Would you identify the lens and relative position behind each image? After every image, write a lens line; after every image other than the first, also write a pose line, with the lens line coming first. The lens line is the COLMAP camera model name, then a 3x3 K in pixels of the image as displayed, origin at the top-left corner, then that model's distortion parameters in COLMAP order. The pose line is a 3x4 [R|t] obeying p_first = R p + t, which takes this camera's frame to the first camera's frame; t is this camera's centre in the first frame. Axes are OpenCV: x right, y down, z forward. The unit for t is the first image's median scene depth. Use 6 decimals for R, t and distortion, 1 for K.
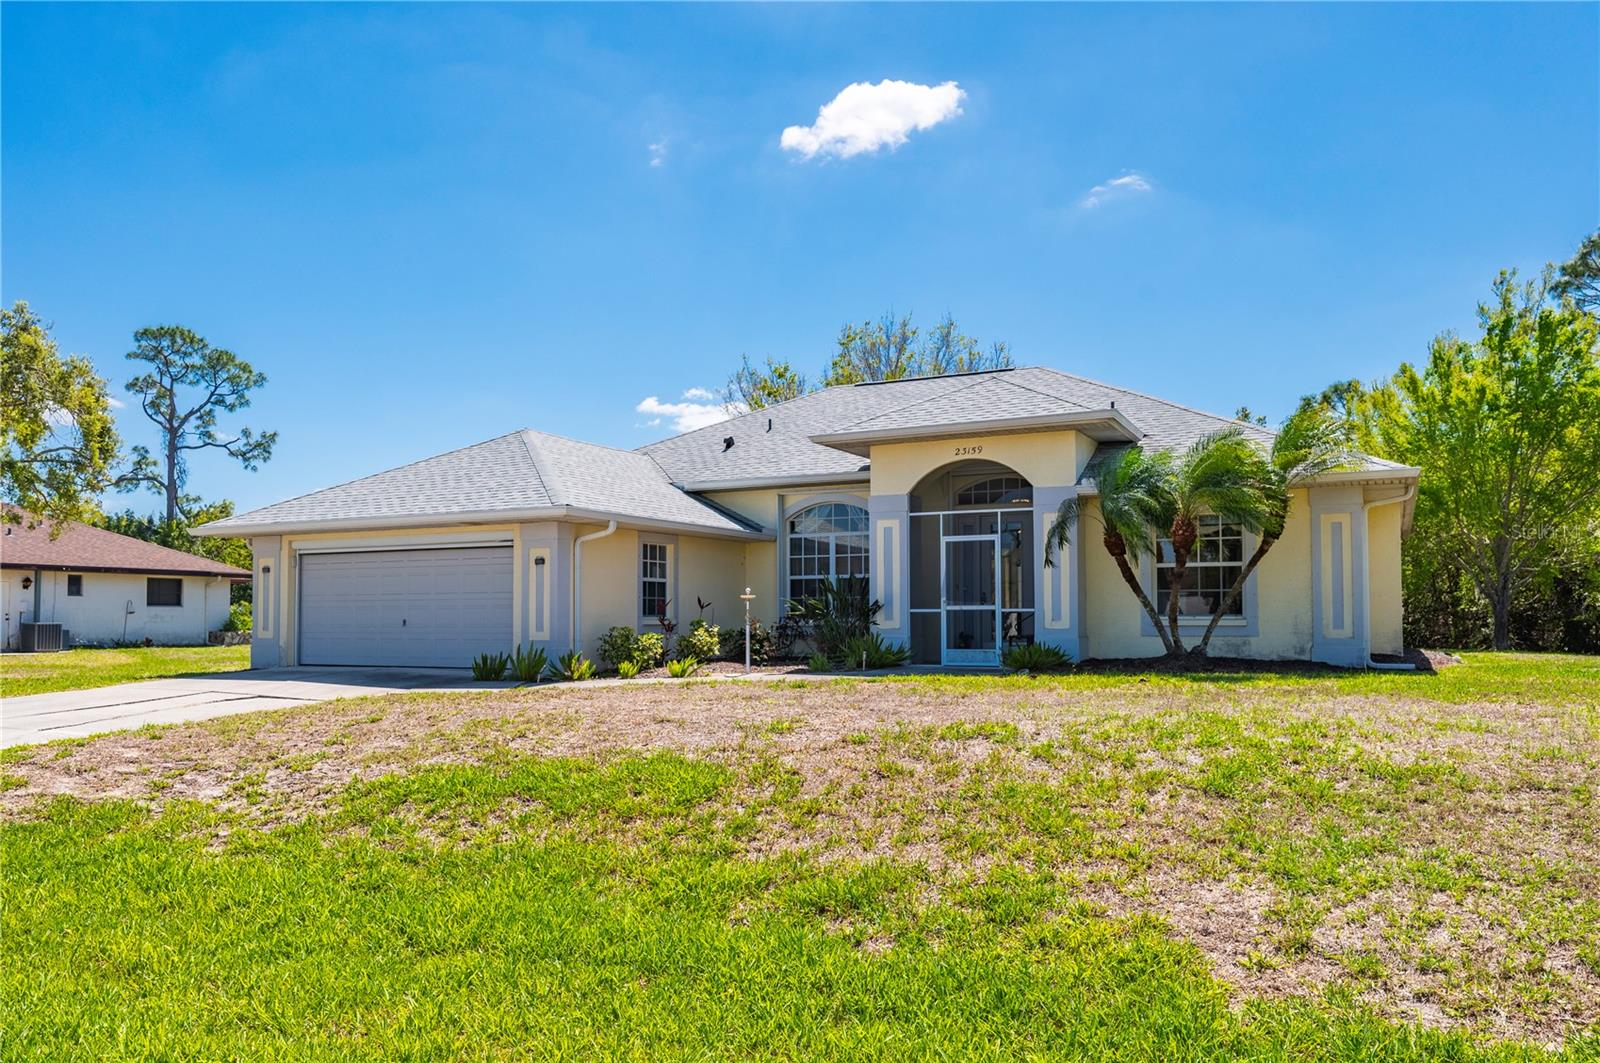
lens RADIAL K [[1069.5, 0, 799.0], [0, 1069.5, 510.1], [0, 0, 1]] dist [-0.006493, -0.001166]
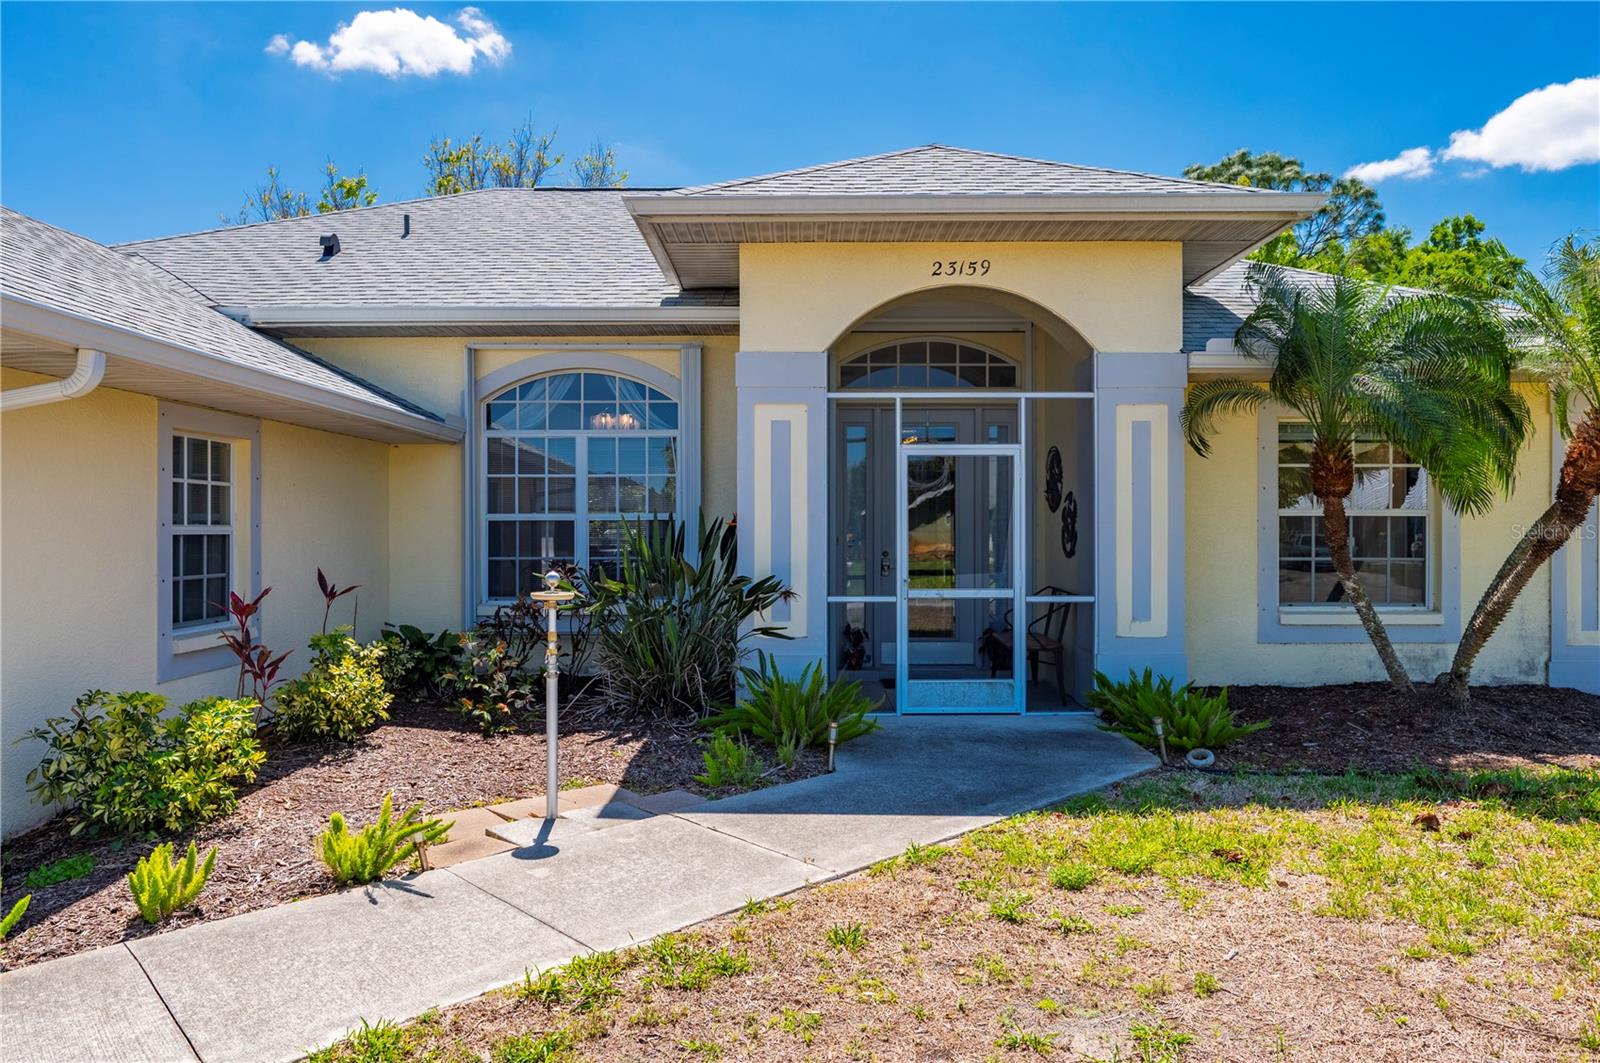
lens RADIAL K [[1069.5, 0, 799.0], [0, 1069.5, 510.1], [0, 0, 1]] dist [-0.006493, -0.001166]
pose [[0.899083, 0.010210, 0.437660, -0.113162], [-0.044674, 0.996649, 0.068525, 0.022690], [-0.435494, -0.081161, 0.896526, 0.578276]]
